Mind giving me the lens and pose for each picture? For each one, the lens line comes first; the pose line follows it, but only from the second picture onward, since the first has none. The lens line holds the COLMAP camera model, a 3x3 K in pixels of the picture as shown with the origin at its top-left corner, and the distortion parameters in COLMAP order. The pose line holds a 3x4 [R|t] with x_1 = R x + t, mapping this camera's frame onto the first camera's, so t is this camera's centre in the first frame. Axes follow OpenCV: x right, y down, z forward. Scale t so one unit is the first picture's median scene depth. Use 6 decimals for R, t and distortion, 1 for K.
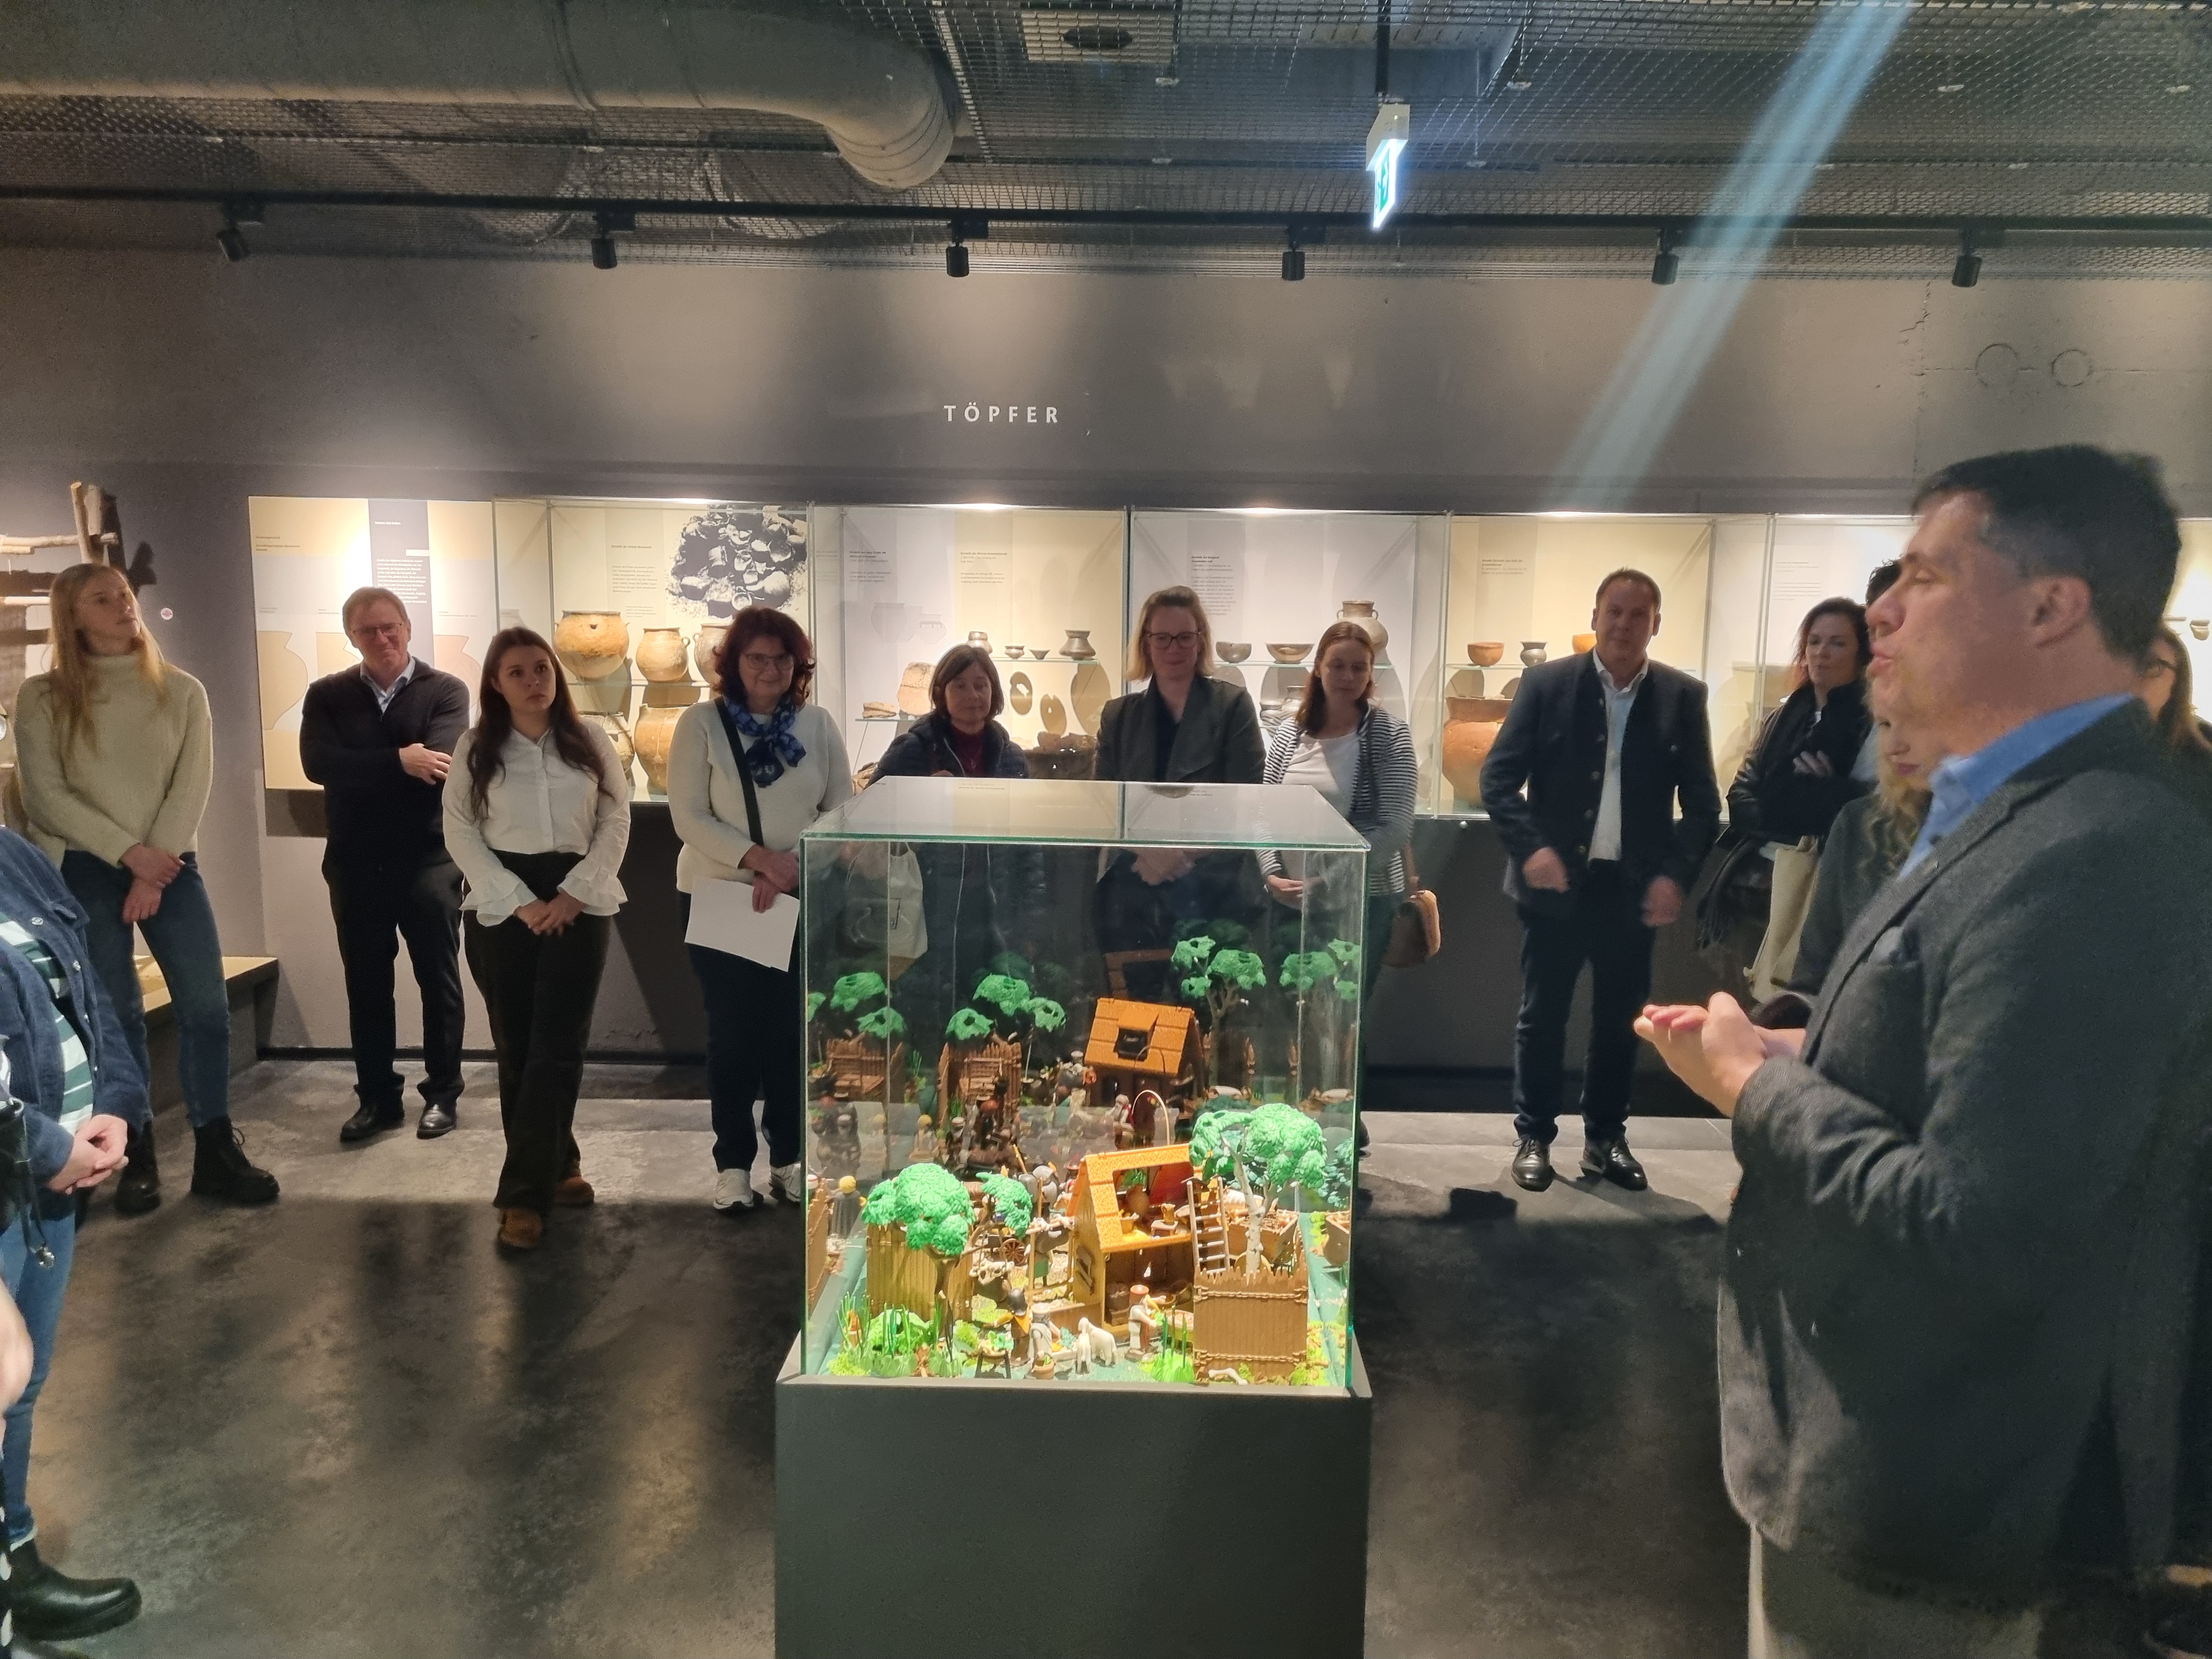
lens RADIAL K [[1681.6, 0, 1115.9], [0, 1681.6, 825.9], [0, 0, 1]] dist [0.069435, -0.056384]
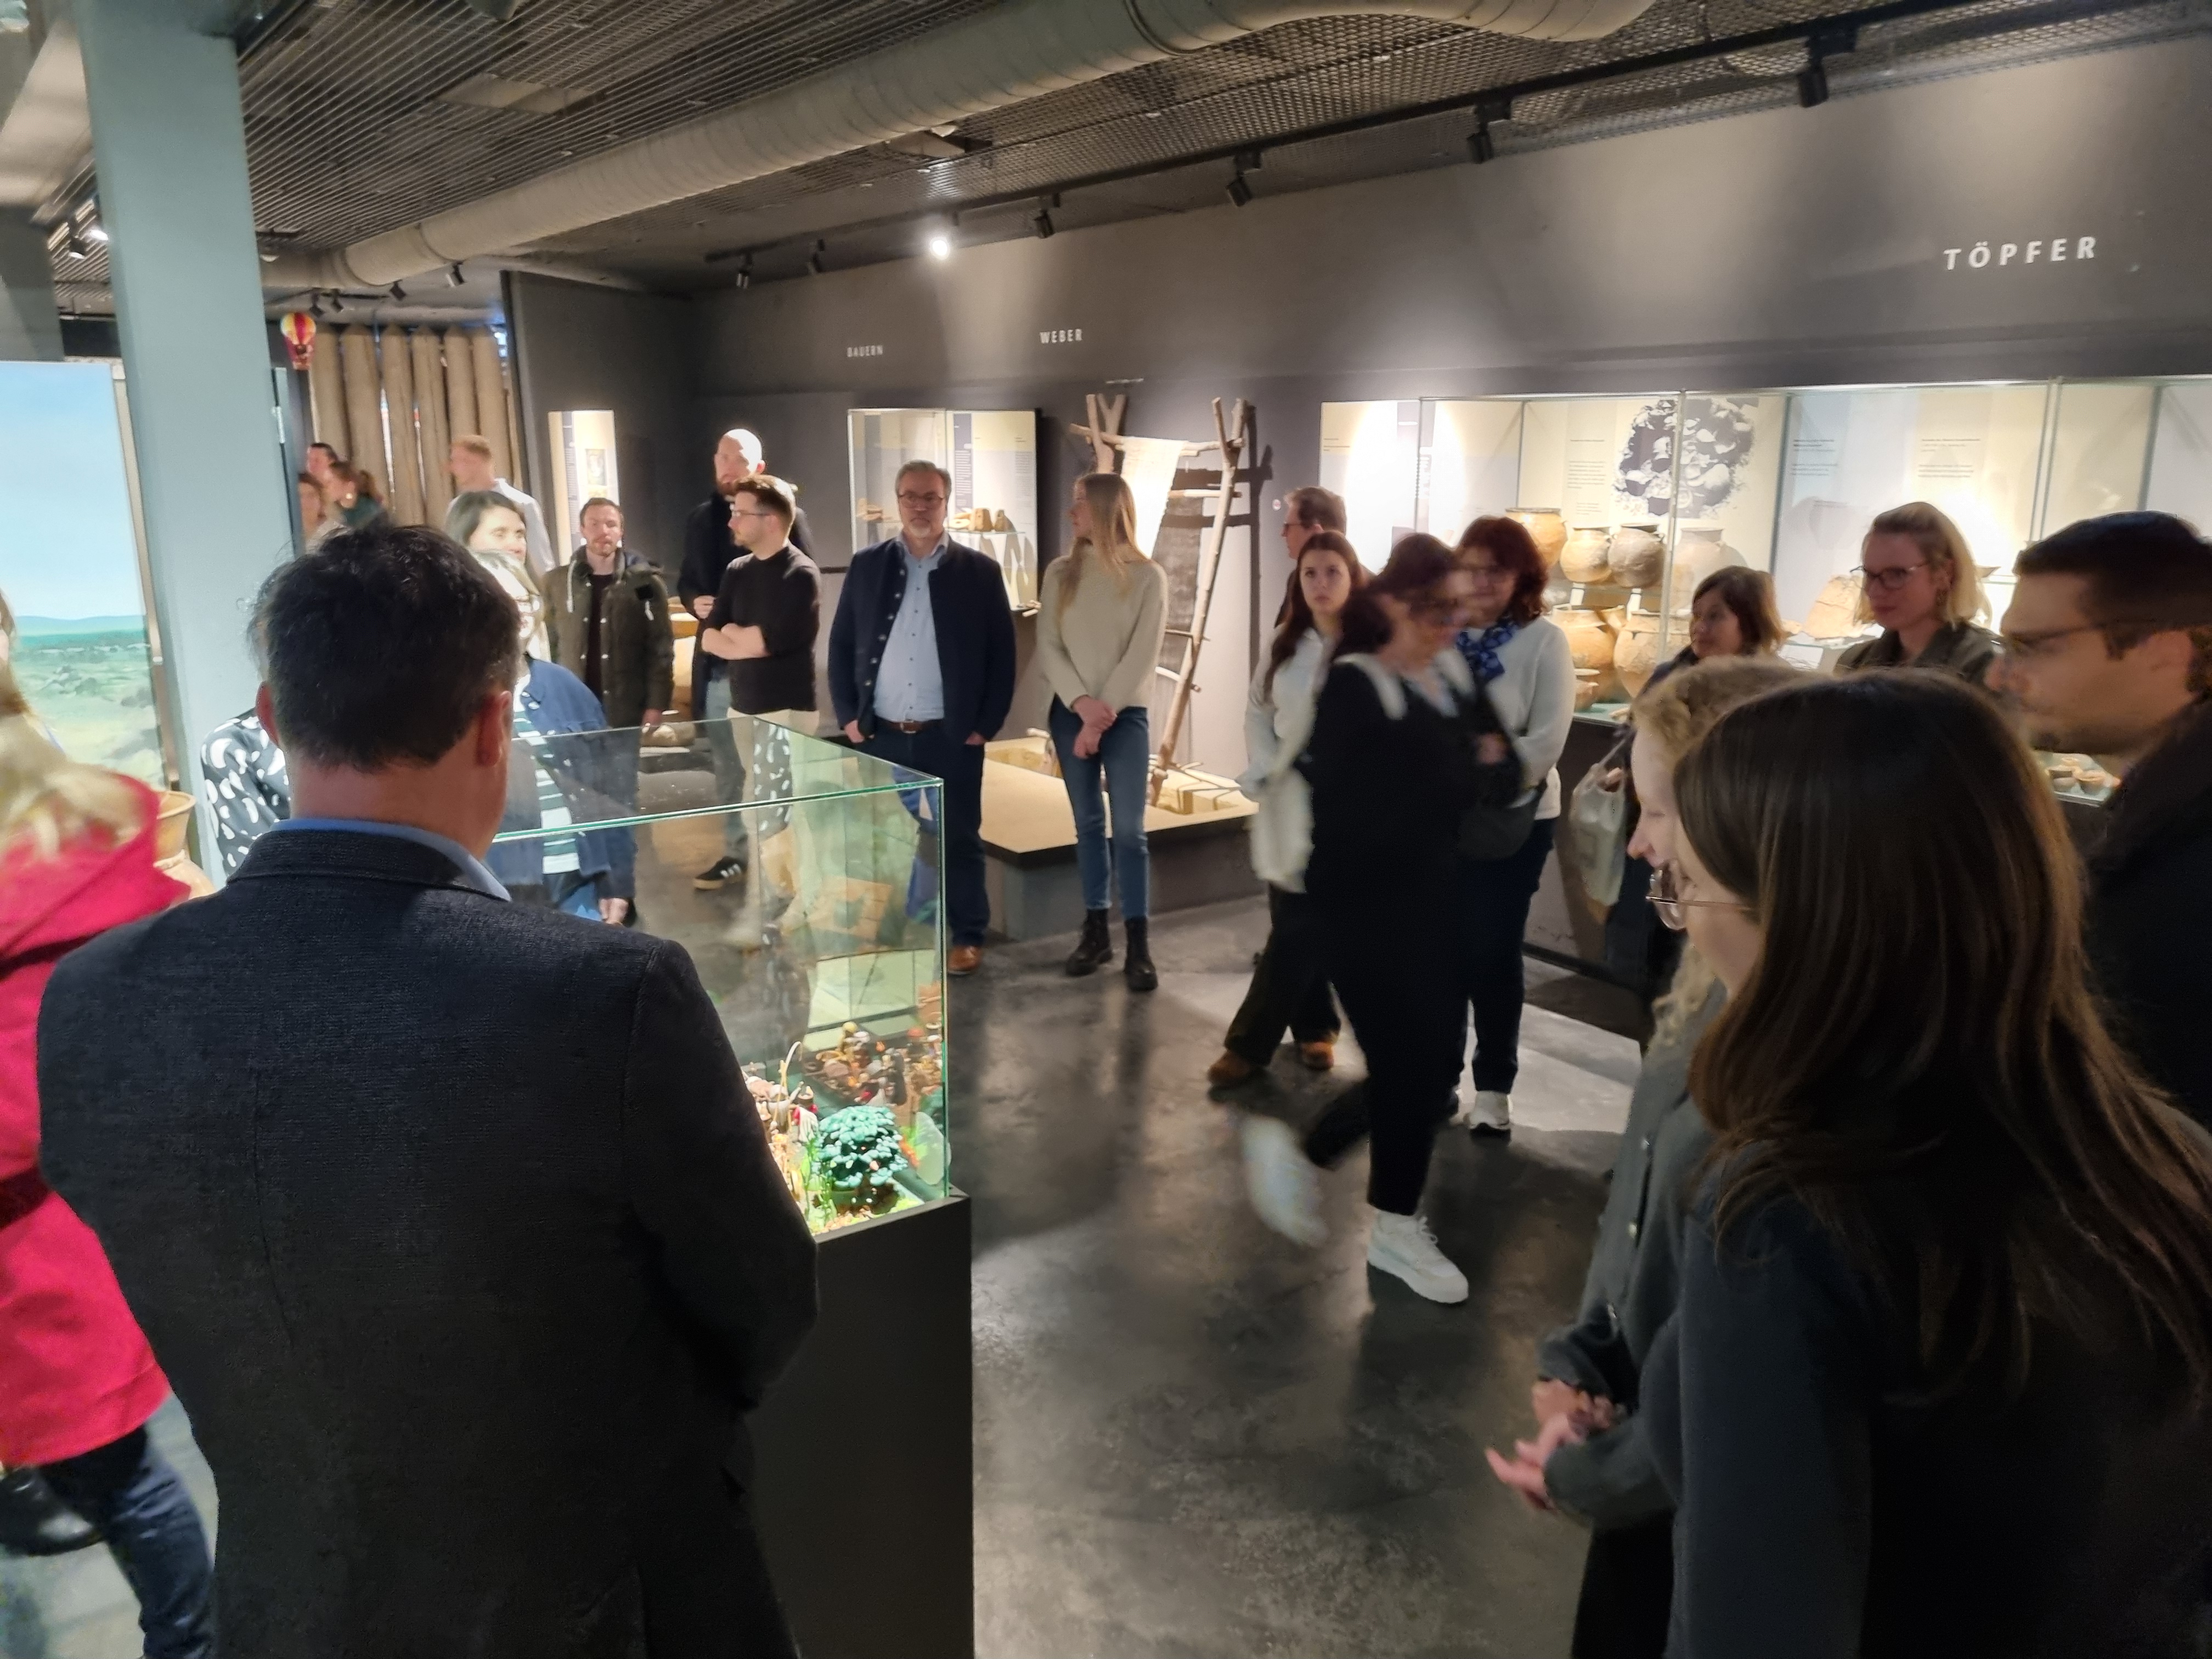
lens RADIAL K [[1679.4, 0, 1106.0], [0, 1679.4, 829.5], [0, 0, 1]] dist [0.044666, -0.034842]
pose [[0.579567, 0.171101, -0.796760, 0.443378], [-0.095863, 0.985236, 0.141844, -0.069421], [0.809267, -0.005828, 0.587412, 0.259999]]
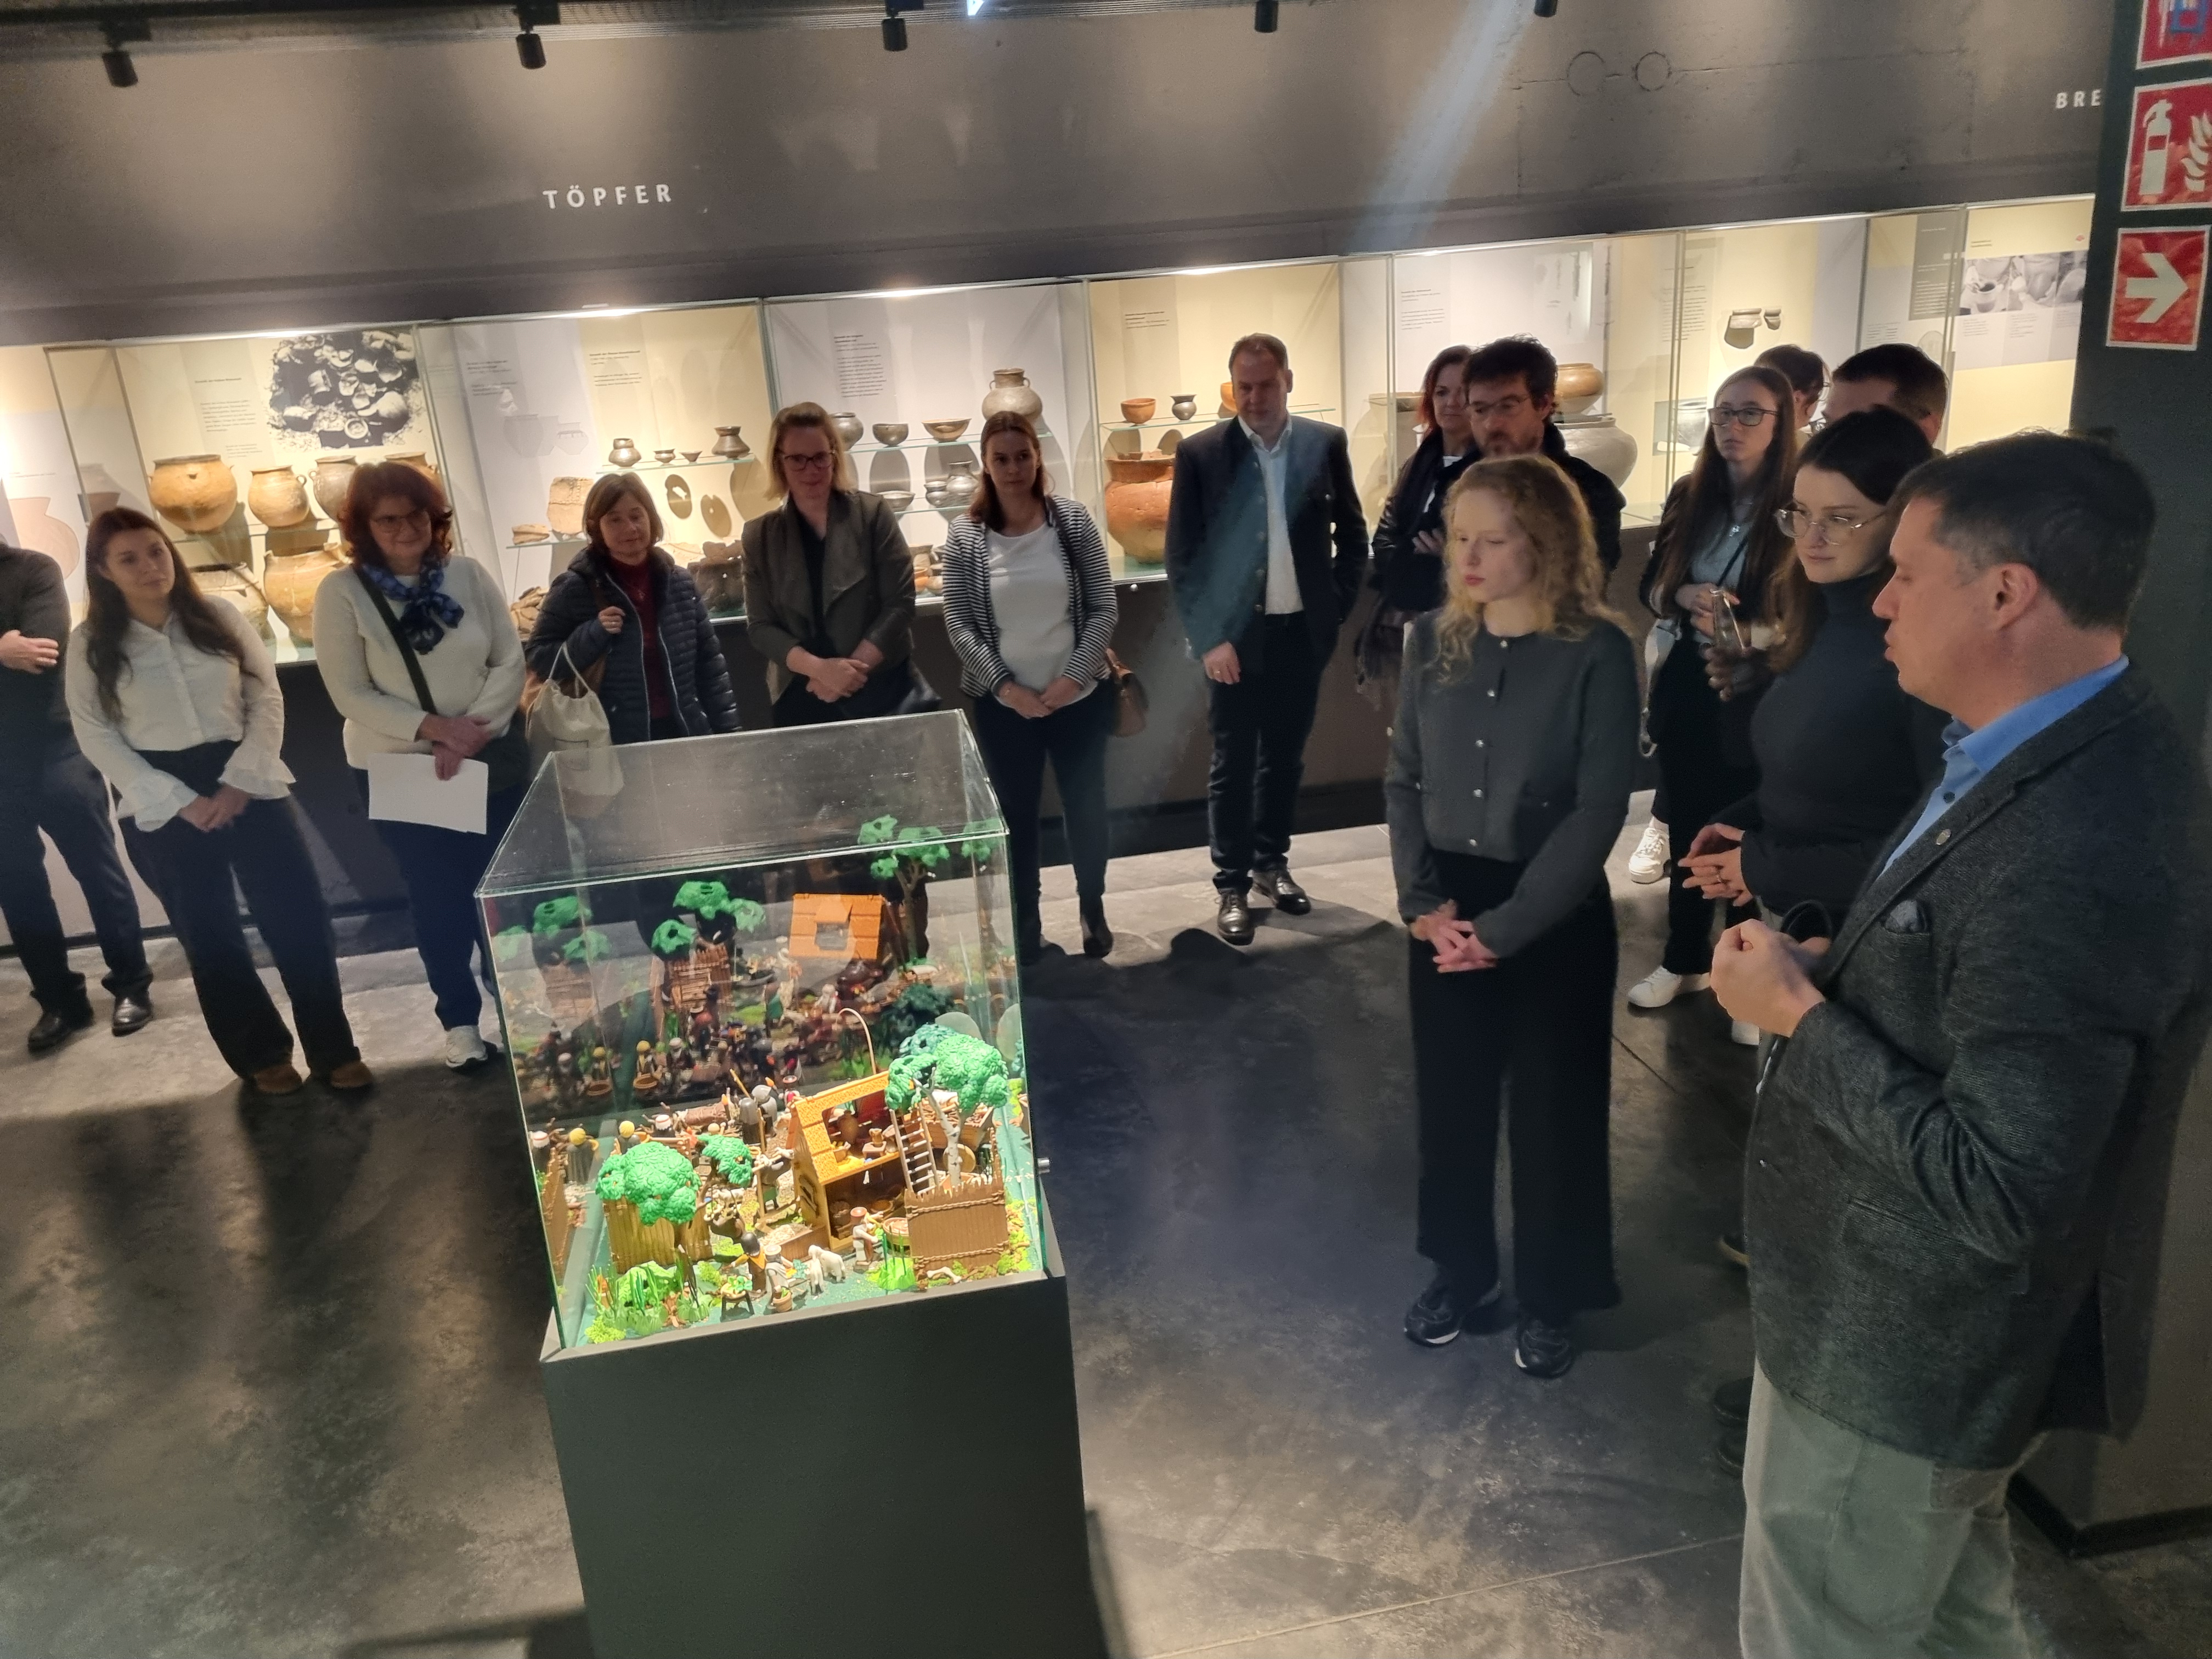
lens RADIAL K [[1681.6, 0, 1115.9], [0, 1681.6, 825.9], [0, 0, 1]] dist [0.069435, -0.056384]
pose [[0.978160, -0.137910, 0.155510, 0.015810], [0.107207, 0.975725, 0.190964, -0.066395], [-0.178070, -0.170121, 0.969201, -0.033299]]
